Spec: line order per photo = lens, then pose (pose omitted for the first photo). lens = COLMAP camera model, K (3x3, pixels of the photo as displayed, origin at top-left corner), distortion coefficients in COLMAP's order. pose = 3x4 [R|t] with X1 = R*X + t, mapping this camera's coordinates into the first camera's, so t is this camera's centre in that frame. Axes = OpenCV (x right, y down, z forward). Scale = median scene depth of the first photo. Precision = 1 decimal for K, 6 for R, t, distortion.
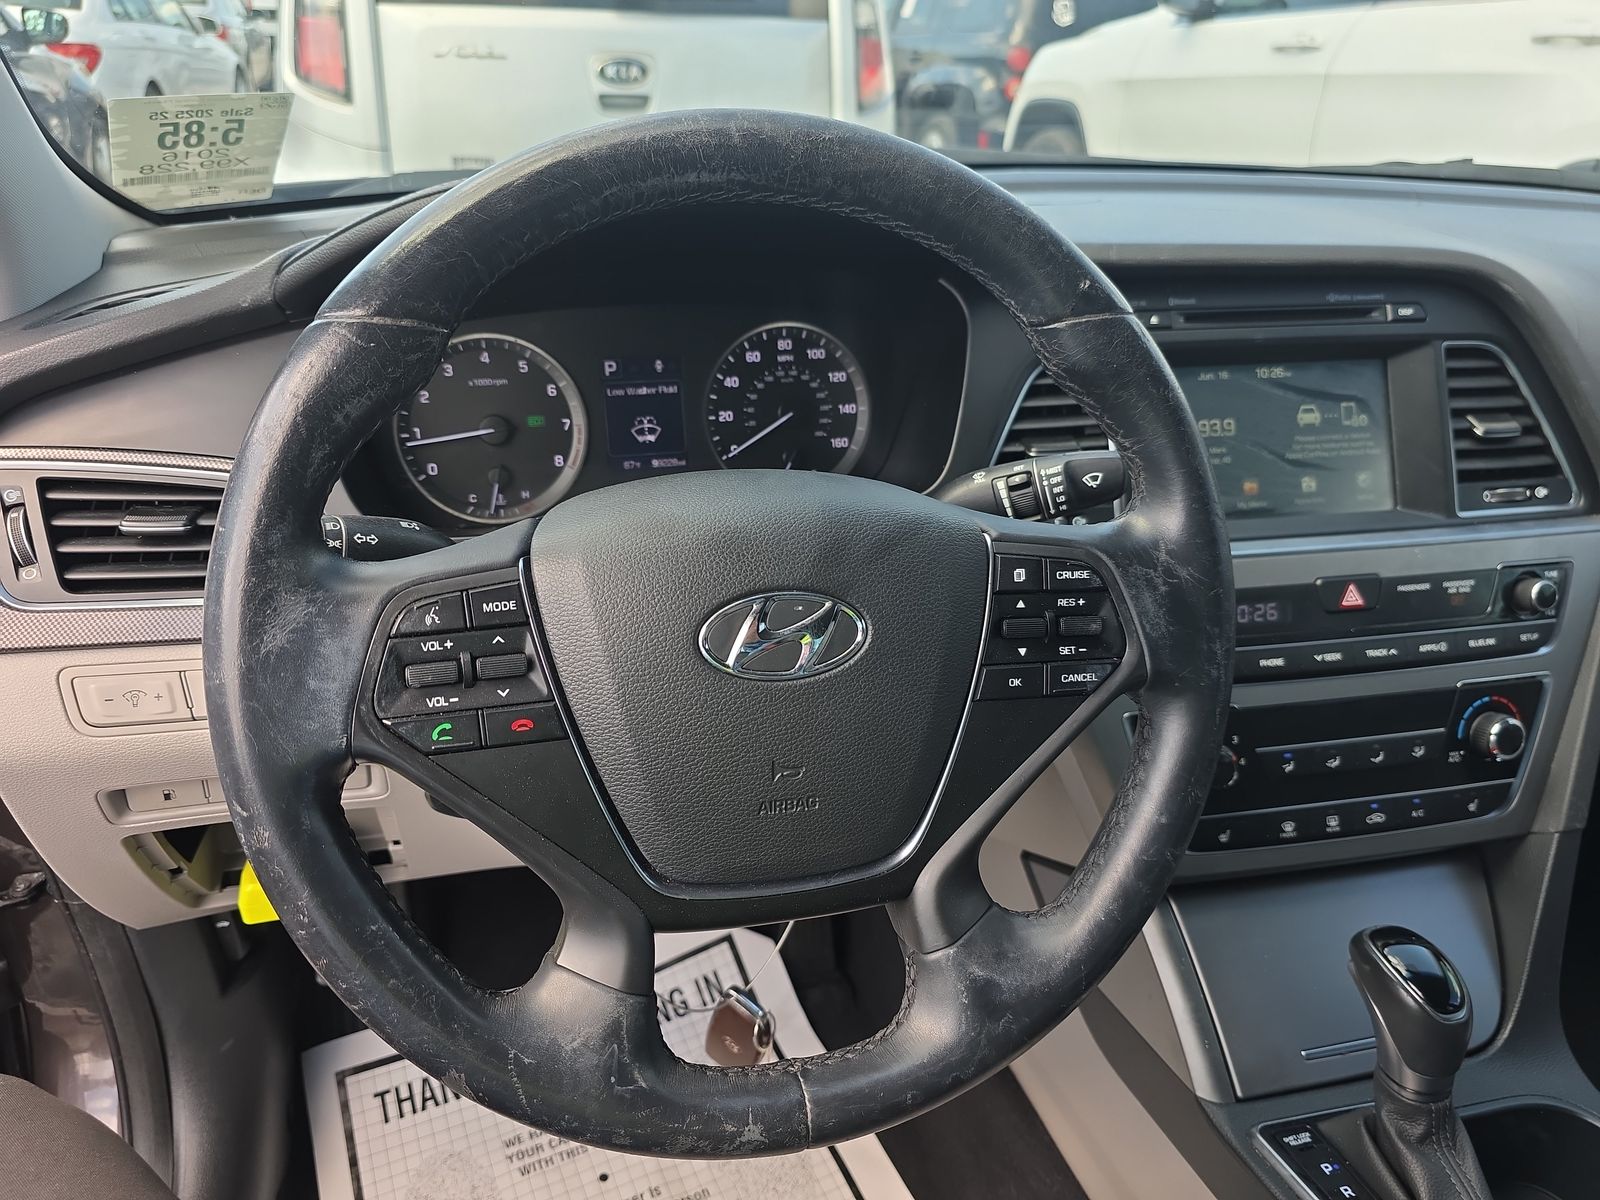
lens RADIAL K [[1121.1, 0, 800.0], [0, 1121.1, 600.0], [0, 0, 1]] dist [0.043071, -0.070565]
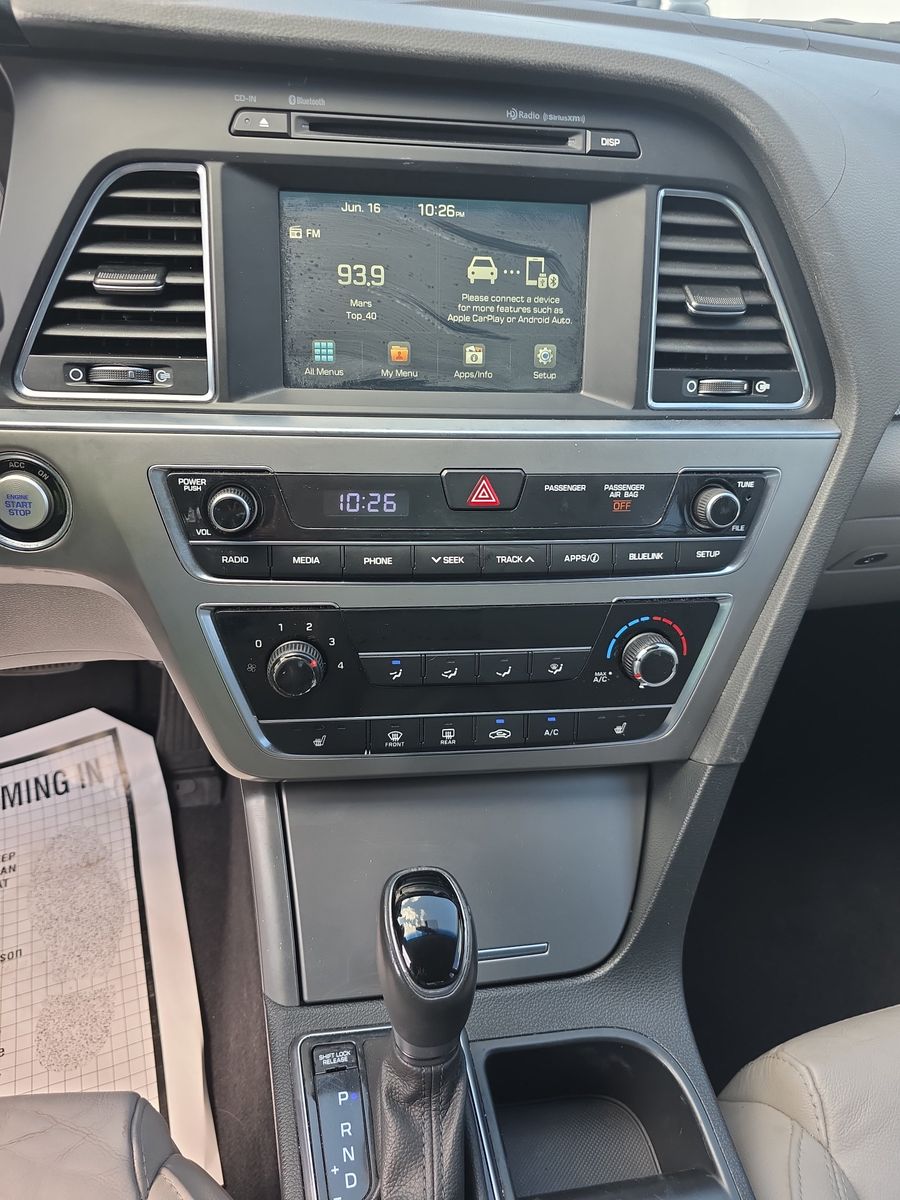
lens RADIAL K [[840.8, 0, 450.0], [0, 840.8, 600.0], [0, 0, 1]] dist [0.043071, -0.070565]
pose [[0.995325, 0.091780, -0.030071, 0.478270], [-0.083796, 0.975459, 0.203614, -0.050883], [0.048021, -0.200142, 0.978589, 0.342887]]
